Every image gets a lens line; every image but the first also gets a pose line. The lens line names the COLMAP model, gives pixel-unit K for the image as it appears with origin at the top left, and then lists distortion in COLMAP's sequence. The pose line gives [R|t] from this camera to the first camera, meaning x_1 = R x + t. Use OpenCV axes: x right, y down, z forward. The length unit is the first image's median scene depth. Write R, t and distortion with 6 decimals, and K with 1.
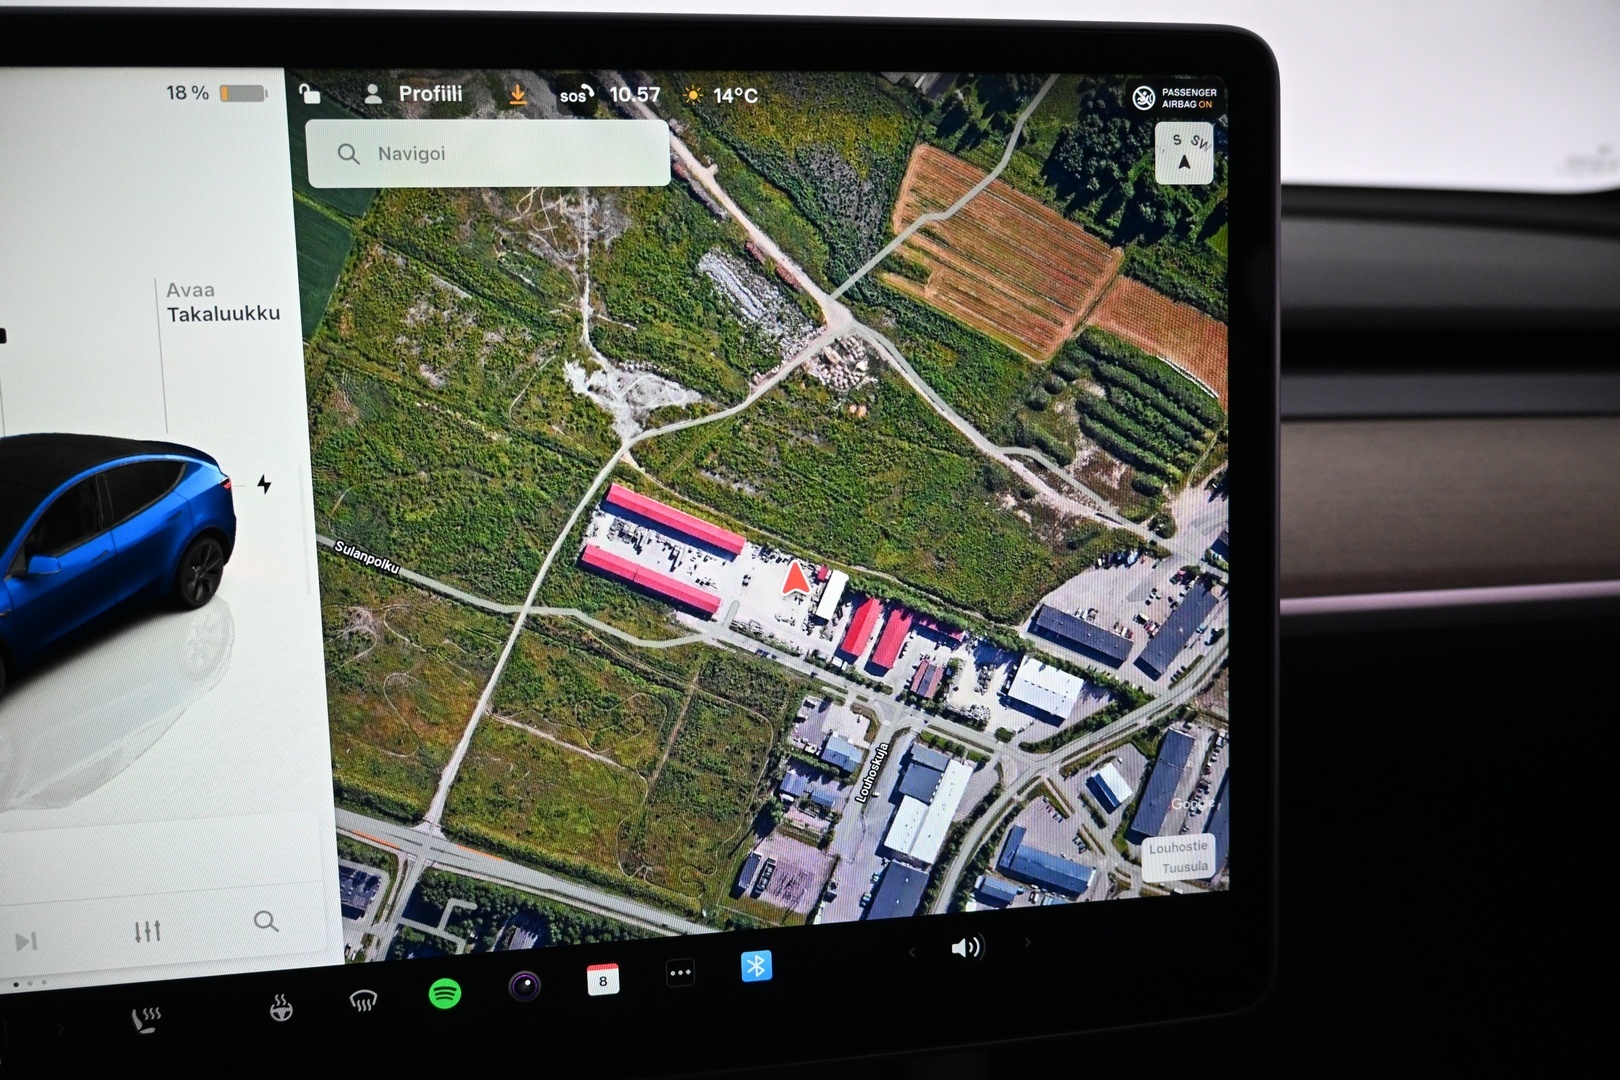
lens RADIAL K [[1128.4, 0, 815.7], [0, 1128.4, 541.8], [0, 0, 1]] dist [-0.003429, 0.007797]
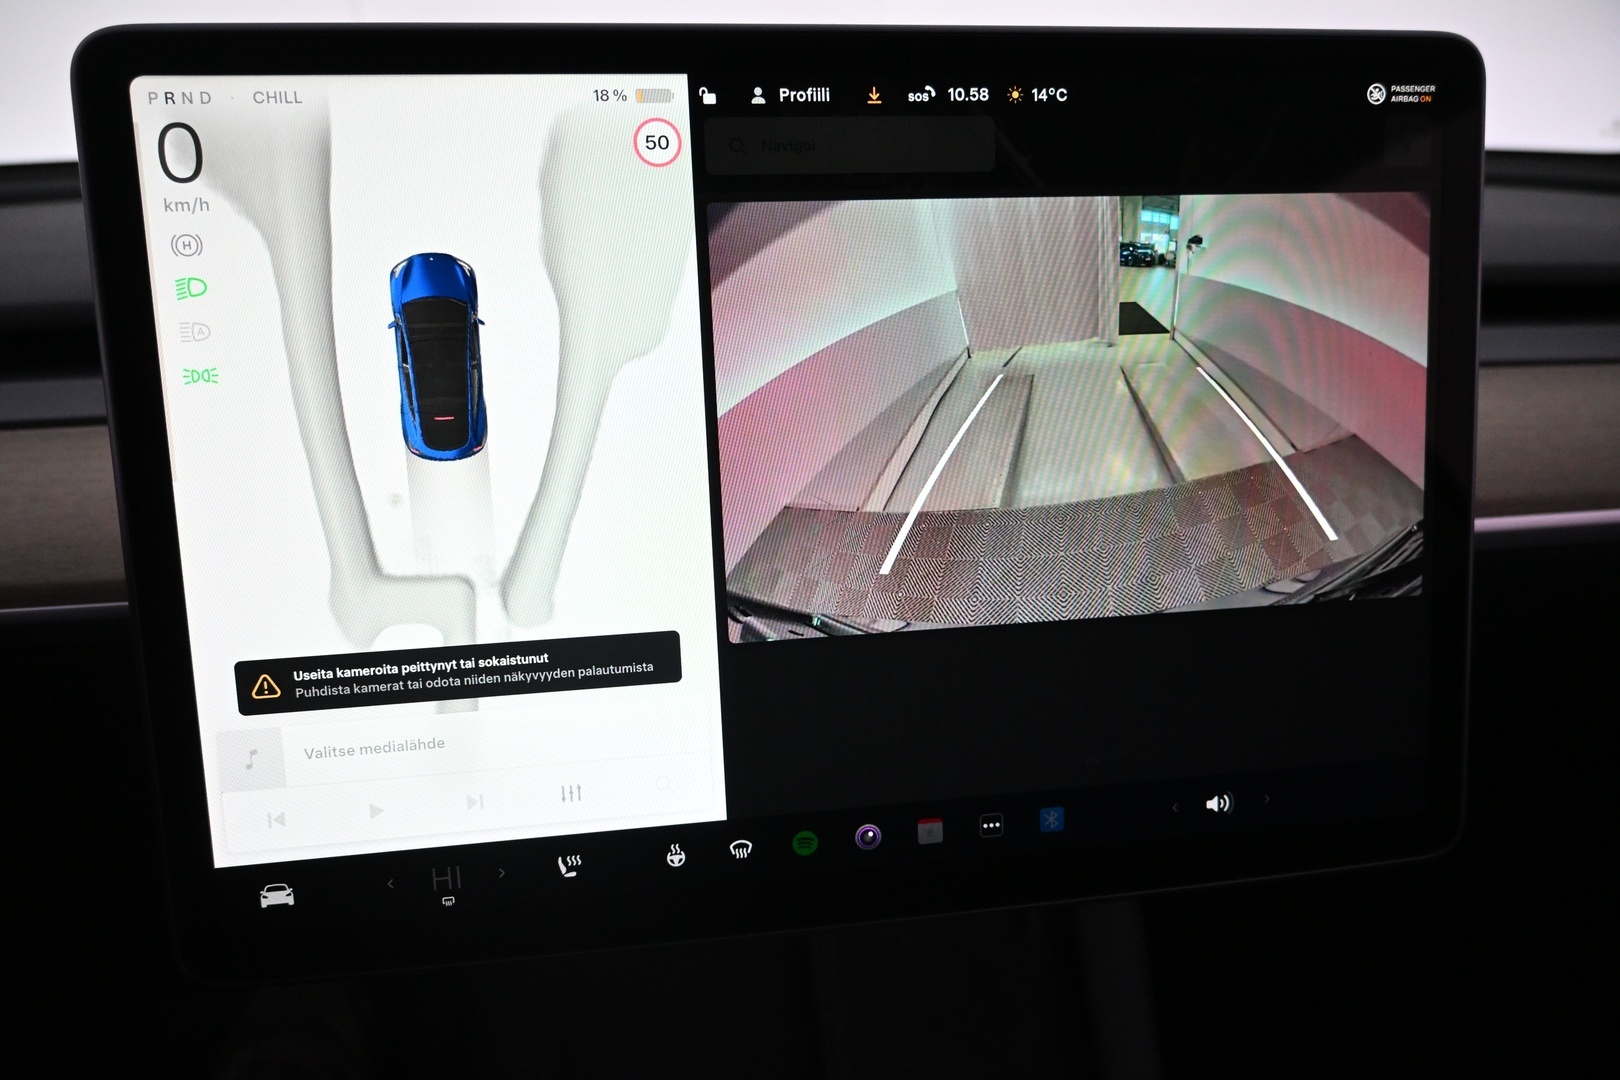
lens RADIAL K [[1128.4, 0, 803.3], [0, 1128.4, 539.1], [0, 0, 1]] dist [-0.003429, 0.007797]
pose [[0.999769, -0.009627, 0.019223, -0.356075], [0.008887, 0.999230, 0.038227, 0.026862], [-0.019576, -0.038047, 0.999084, -0.205567]]
